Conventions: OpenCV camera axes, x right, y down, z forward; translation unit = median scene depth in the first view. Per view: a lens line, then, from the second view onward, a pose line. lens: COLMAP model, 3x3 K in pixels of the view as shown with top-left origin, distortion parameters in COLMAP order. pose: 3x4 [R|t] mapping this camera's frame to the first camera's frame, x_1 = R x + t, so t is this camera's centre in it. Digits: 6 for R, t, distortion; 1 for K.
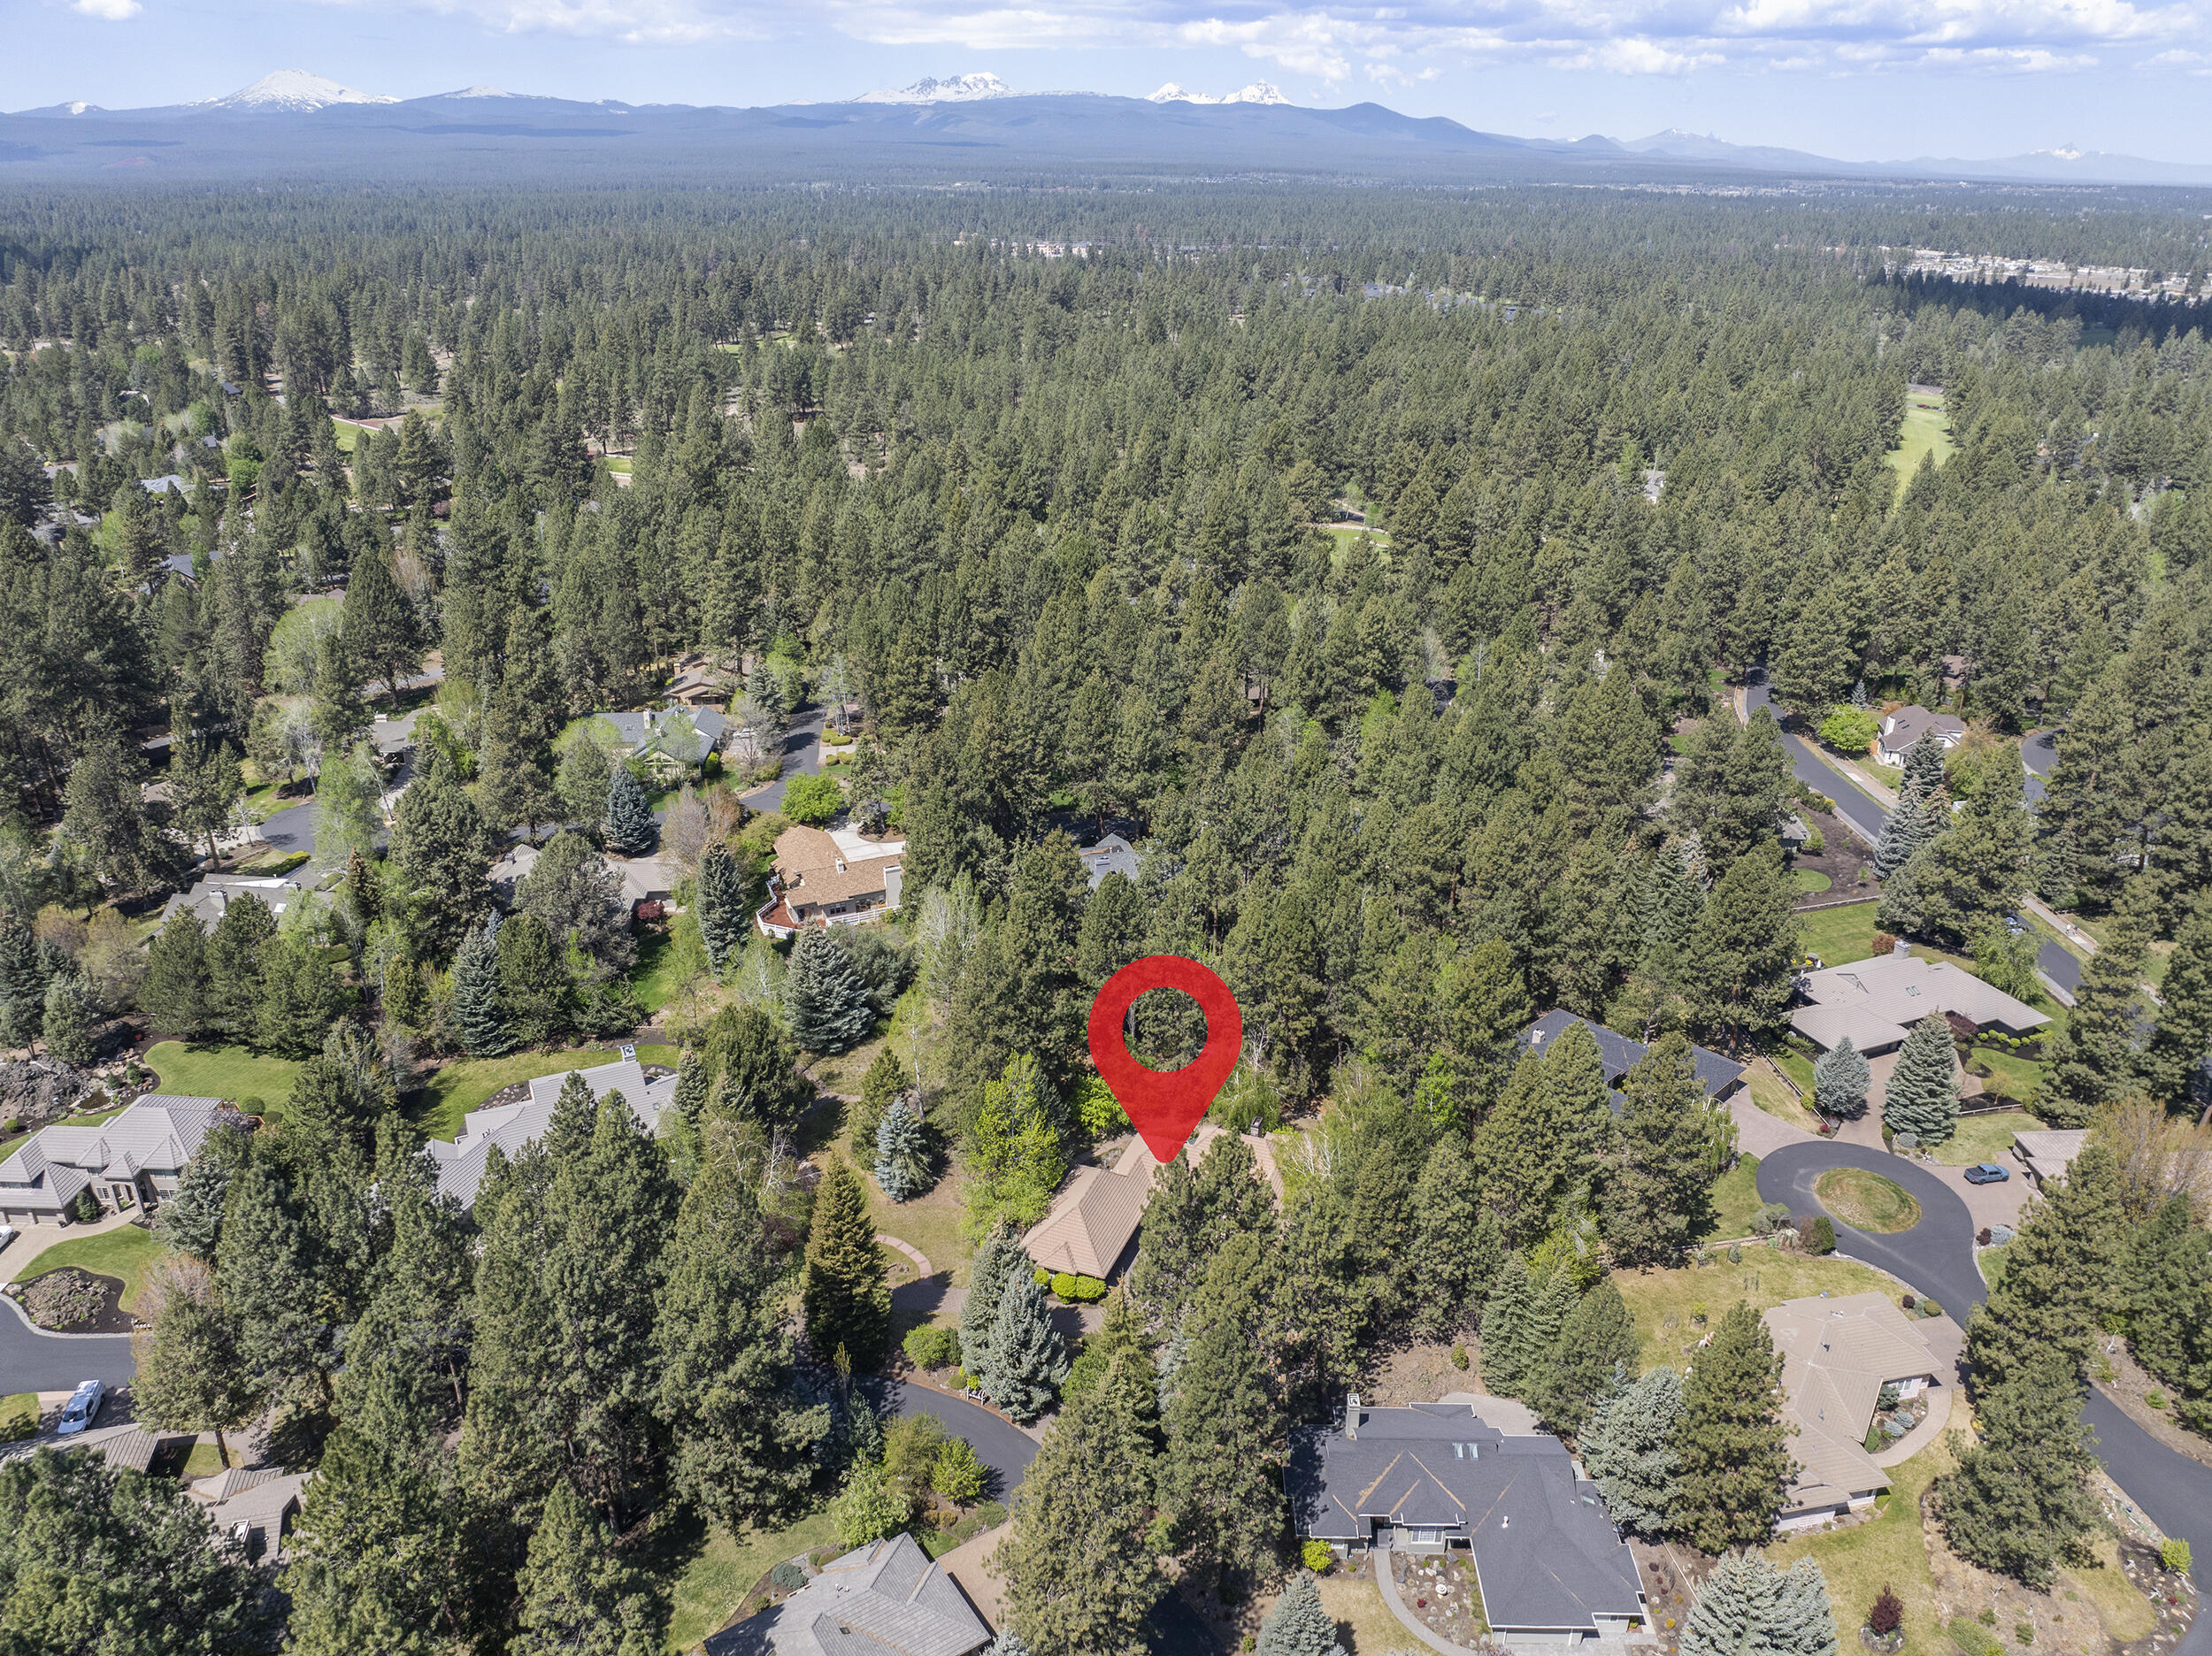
lens RADIAL K [[1582.7, 0, 1119.9], [0, 1582.7, 815.4], [0, 0, 1]] dist [-0.054257, 0.023877]
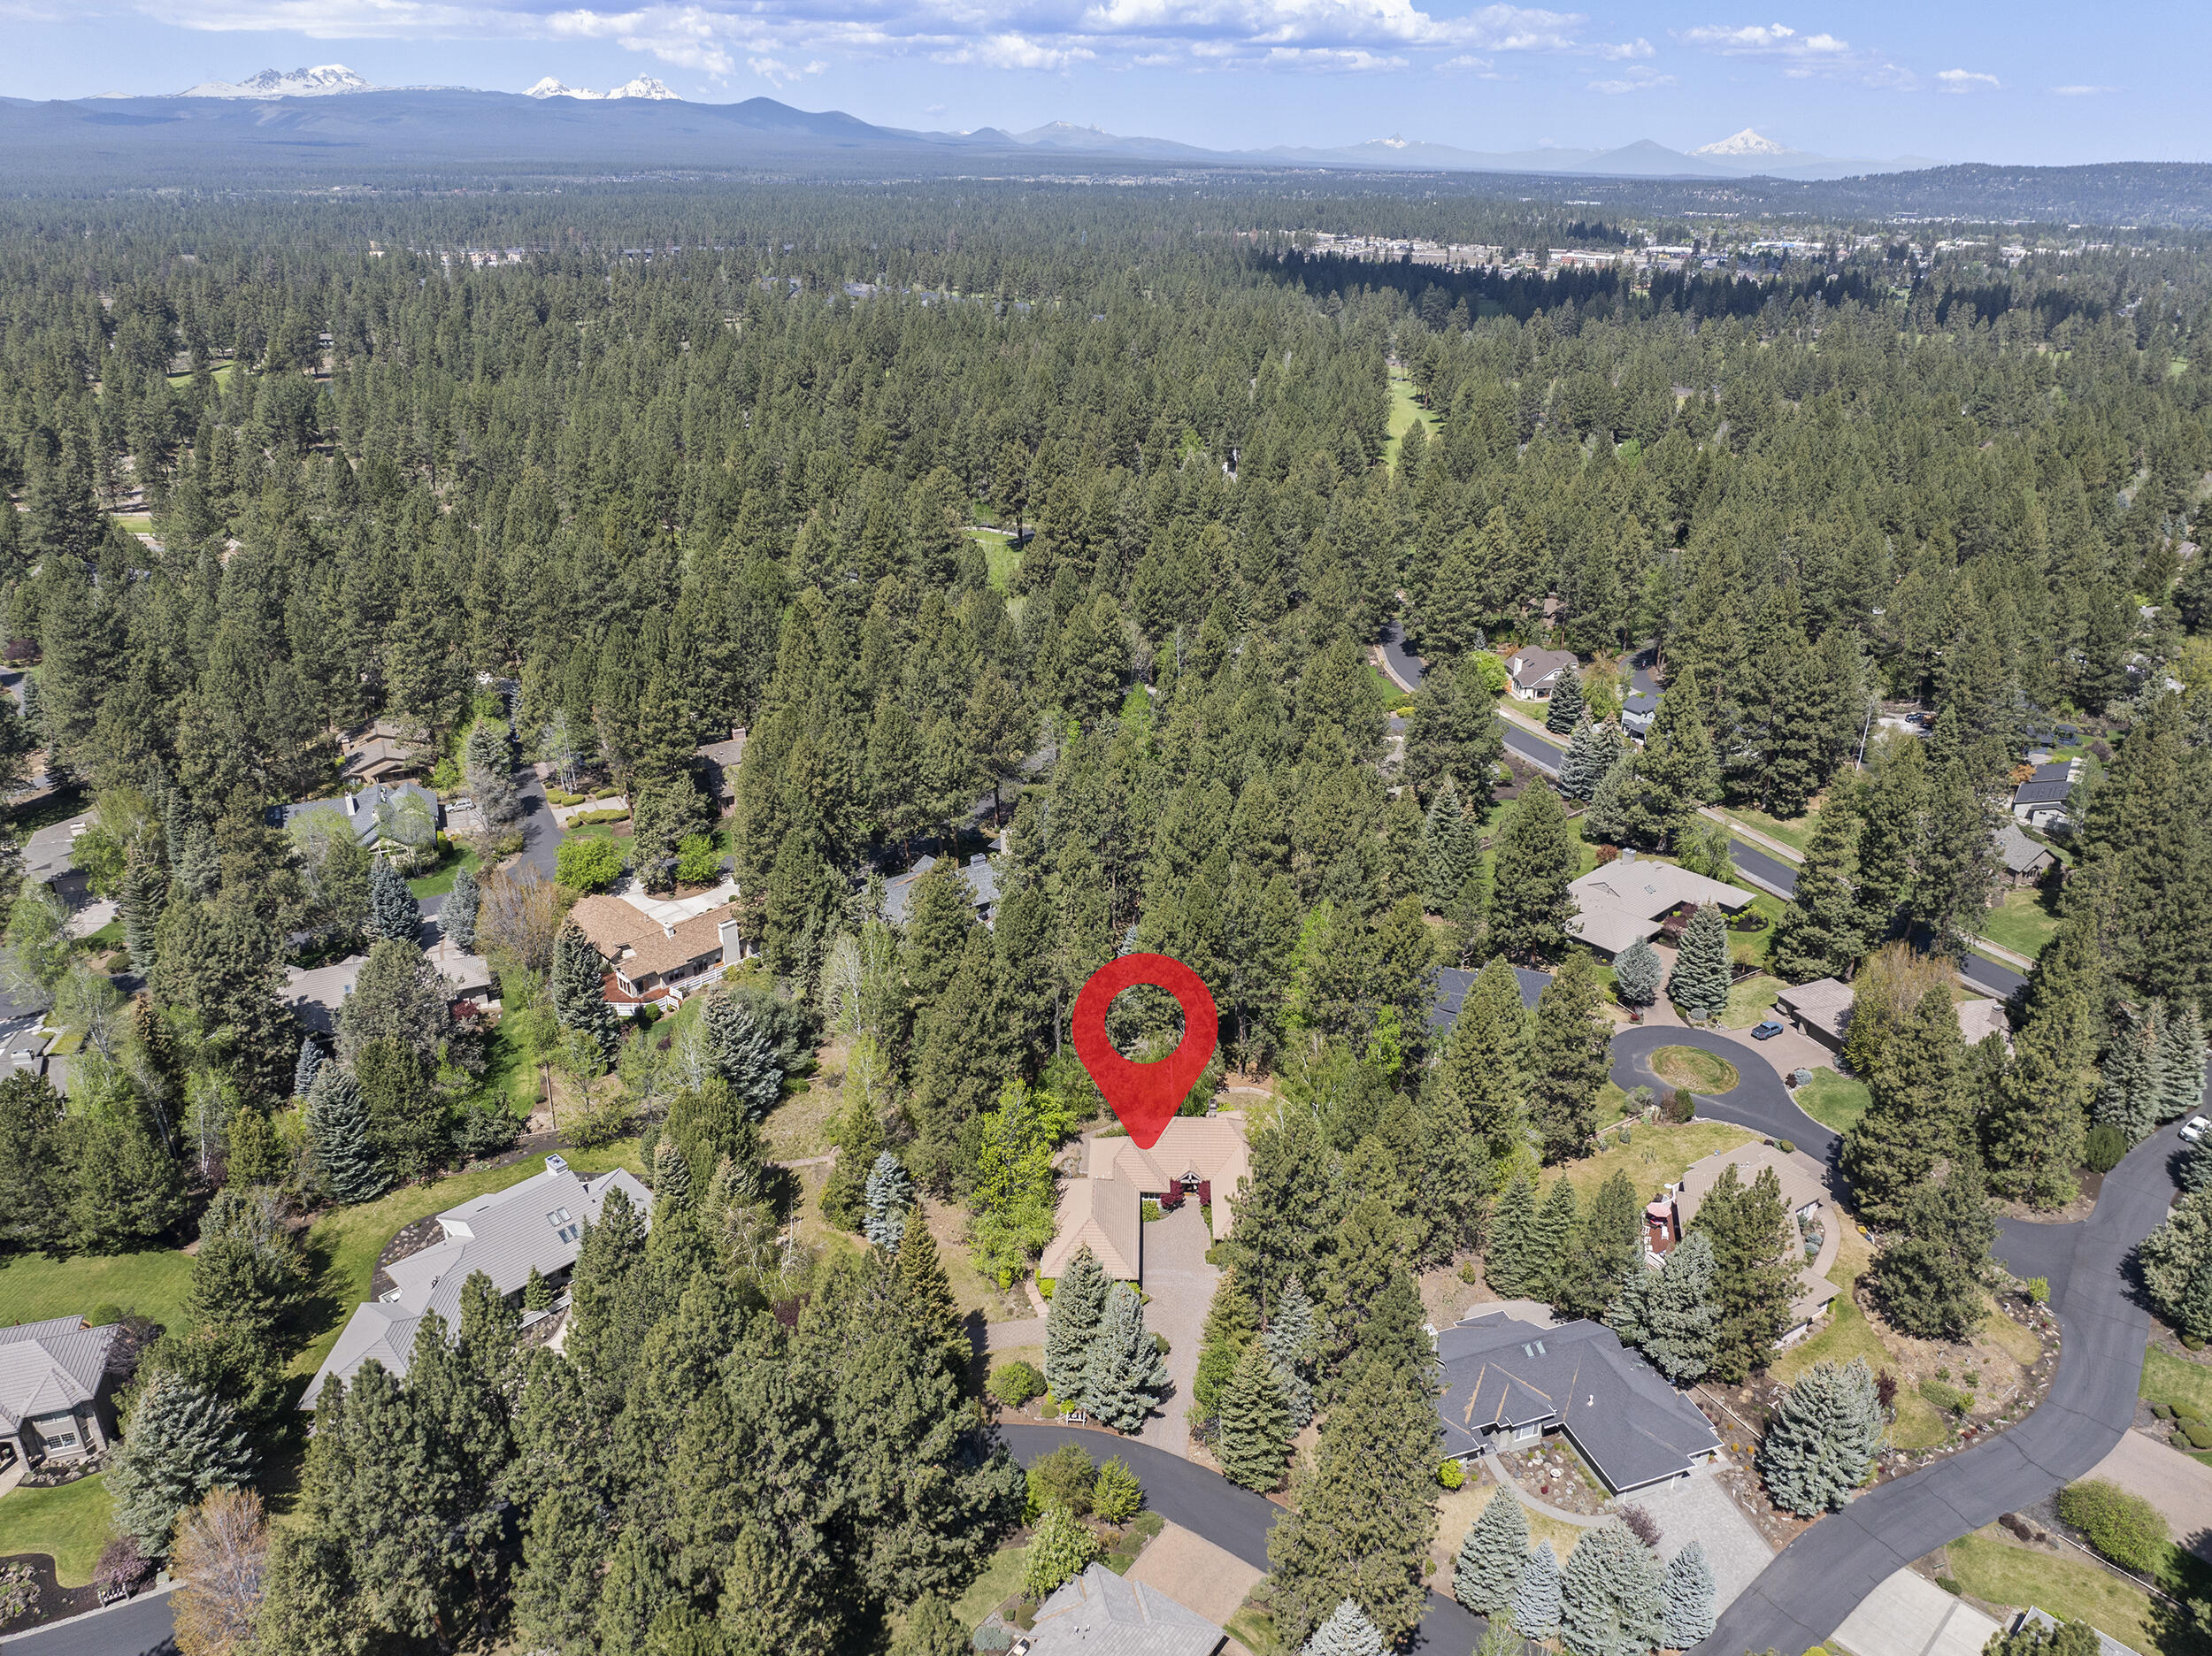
lens RADIAL K [[1582.7, 0, 1119.9], [0, 1582.7, 815.4], [0, 0, 1]] dist [-0.054257, 0.023877]
pose [[0.936253, -0.135257, 0.324248, -0.218758], [0.134084, 0.990627, 0.026067, -0.023942], [-0.324735, 0.019071, 0.945613, 0.018625]]
